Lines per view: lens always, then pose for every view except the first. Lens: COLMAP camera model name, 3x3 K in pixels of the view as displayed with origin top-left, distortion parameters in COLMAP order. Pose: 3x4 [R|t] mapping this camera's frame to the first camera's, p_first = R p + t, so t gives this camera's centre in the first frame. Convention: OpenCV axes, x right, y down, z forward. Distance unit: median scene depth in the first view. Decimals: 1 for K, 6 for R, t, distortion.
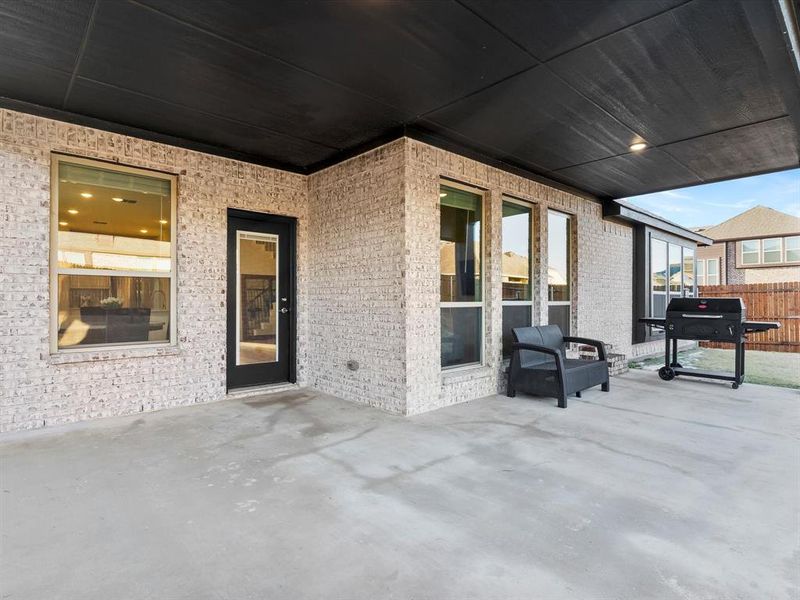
lens RADIAL K [[433.9, 0, 401.0], [0, 433.9, 300.9], [0, 0, 1]] dist [0.009556, -0.004805]
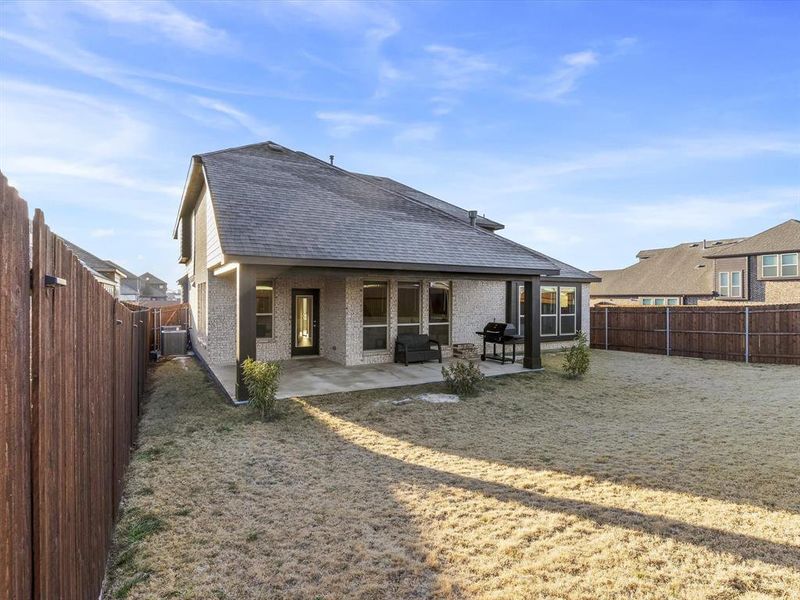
lens RADIAL K [[433.9, 0, 400.7], [0, 433.9, 300.9], [0, 0, 1]] dist [0.009556, -0.004805]
pose [[0.973704, 0.004502, -0.227773, 0.772548], [-0.003281, 0.999978, 0.005737, -0.137410], [0.227794, -0.004838, 0.973697, -1.299747]]
